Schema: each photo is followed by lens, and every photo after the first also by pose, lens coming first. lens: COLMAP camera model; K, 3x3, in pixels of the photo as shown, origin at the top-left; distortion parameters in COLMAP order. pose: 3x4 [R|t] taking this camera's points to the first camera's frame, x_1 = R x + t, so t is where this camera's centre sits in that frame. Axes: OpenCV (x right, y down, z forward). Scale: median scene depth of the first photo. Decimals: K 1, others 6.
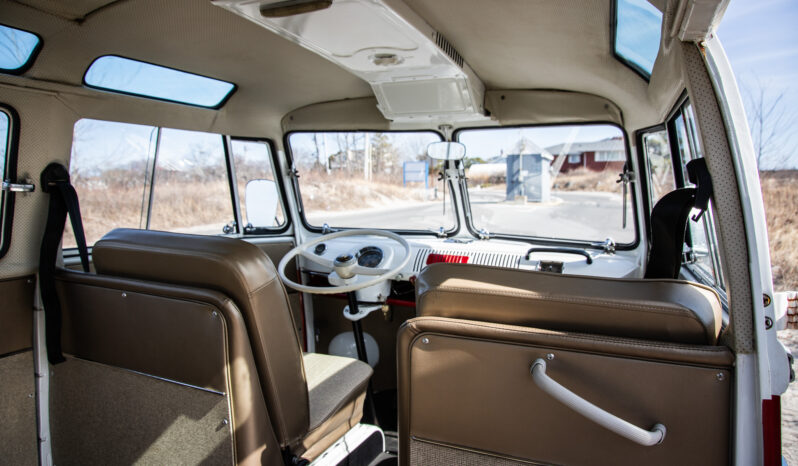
lens RADIAL K [[544.5, 0, 399.0], [0, 544.5, 233.0], [0, 0, 1]] dist [-0.128342, 0.081251]
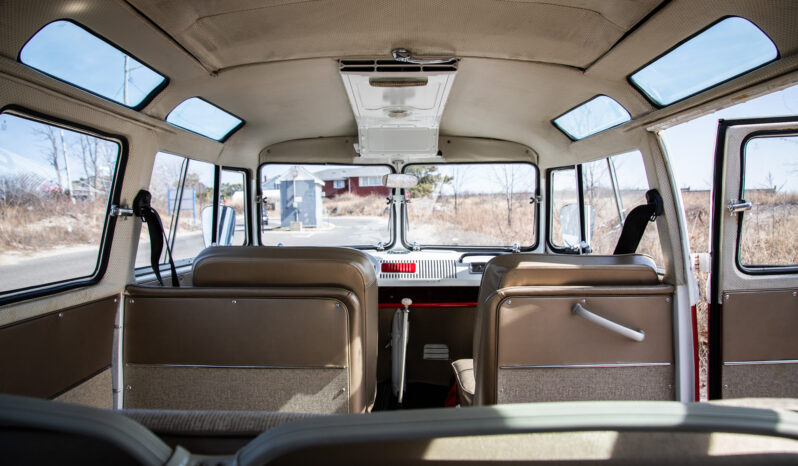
lens RADIAL K [[555.5, 0, 399.0], [0, 555.5, 233.0], [0, 0, 1]] dist [-0.128879, 0.089058]
pose [[0.910826, -0.032309, 0.411524, -0.430906], [0.052603, 0.997889, -0.038080, 0.019144], [-0.409425, 0.056331, 0.910603, -0.170022]]
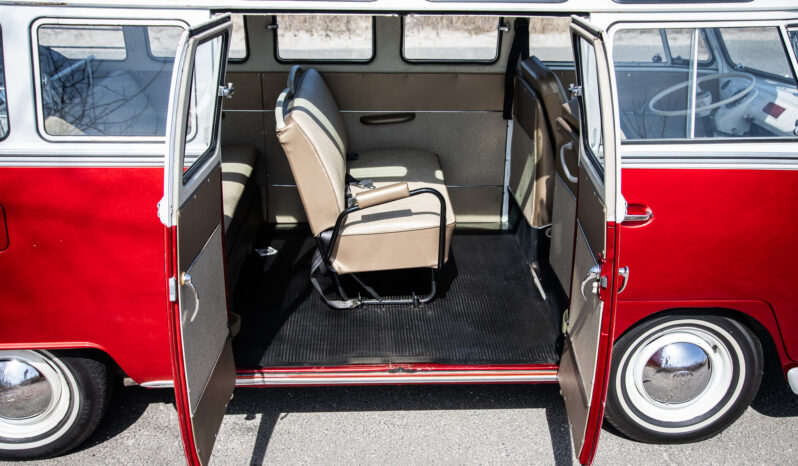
lens RADIAL K [[864.2, 0, 407.9], [0, 864.2, 233.2], [0, 0, 1]] dist [0.013522, 0.216641]
pose [[0.454583, 0.300255, -0.838571, 1.386874], [-0.079832, 0.951415, 0.297383, -0.193285], [0.887119, -0.068240, 0.456467, -0.588282]]
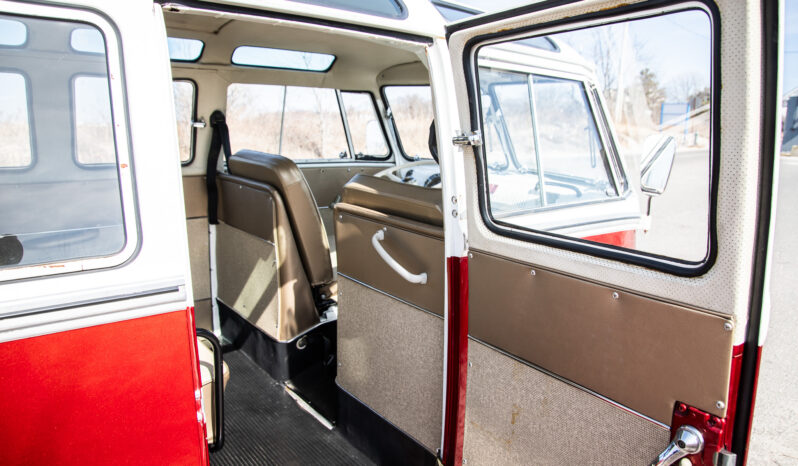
lens RADIAL K [[544.5, 0, 399.0], [0, 544.5, 233.0], [0, 0, 1]] dist [-0.128342, 0.081251]
pose [[0.895356, 0.107743, -0.432122, 0.470081], [-0.058286, 0.990298, 0.126148, 0.007185], [0.441521, -0.087760, 0.892949, -0.241345]]
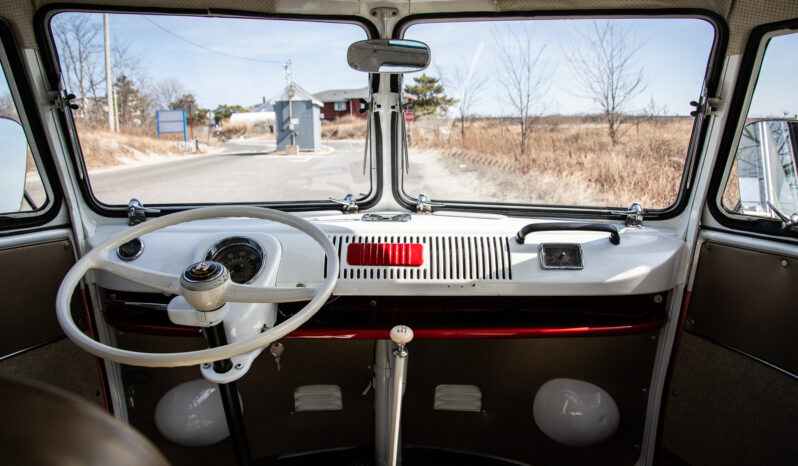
lens RADIAL K [[565.1, 0, 409.3], [0, 565.1, 233.8], [0, 0, 1]] dist [-0.140513, 0.092836]
pose [[0.906093, -0.080068, 0.415432, -0.131285], [0.043409, 0.994341, 0.096966, -0.027106], [-0.420845, -0.069827, 0.904441, 0.450563]]
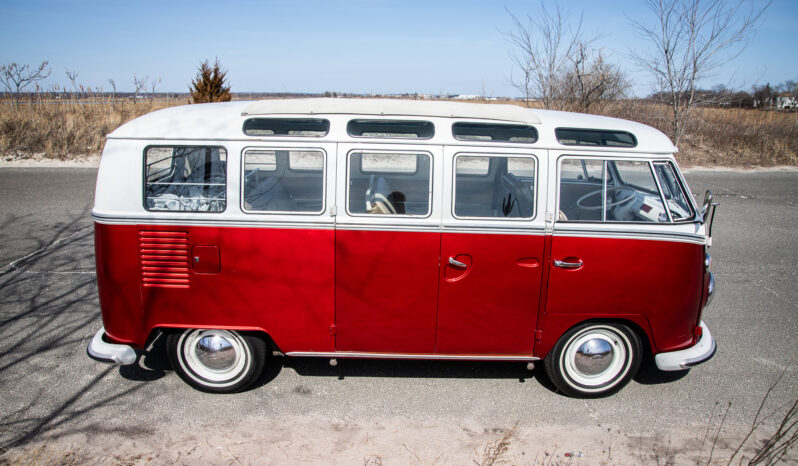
lens RADIAL K [[544.5, 0, 399.0], [0, 544.5, 233.0], [0, 0, 1]] dist [-0.128342, 0.081251]
pose [[0.422239, 0.232546, -0.876149, 1.478928], [-0.099094, 0.972583, 0.210386, -0.188345], [0.901052, -0.002012, 0.433707, -0.730867]]
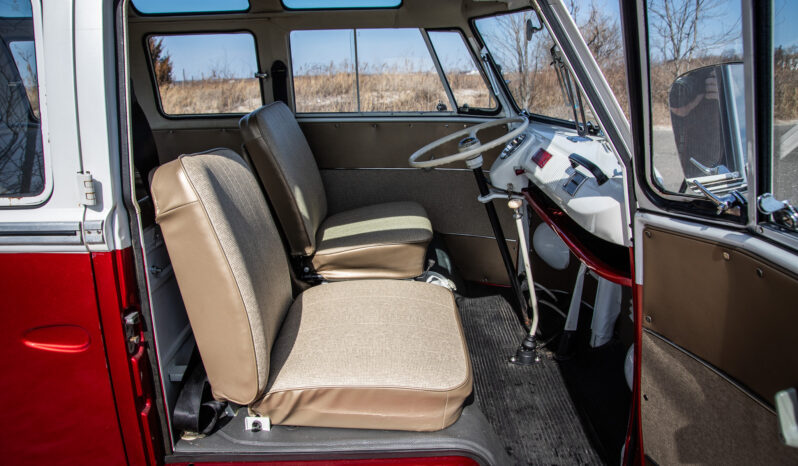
lens RADIAL K [[544.5, 0, 399.0], [0, 544.5, 233.0], [0, 0, 1]] dist [-0.128342, 0.081251]
pose [[0.415556, 0.255271, -0.873012, 0.780514], [-0.058389, 0.965317, 0.254468, -0.039602], [0.907691, -0.054772, 0.416048, 0.410410]]
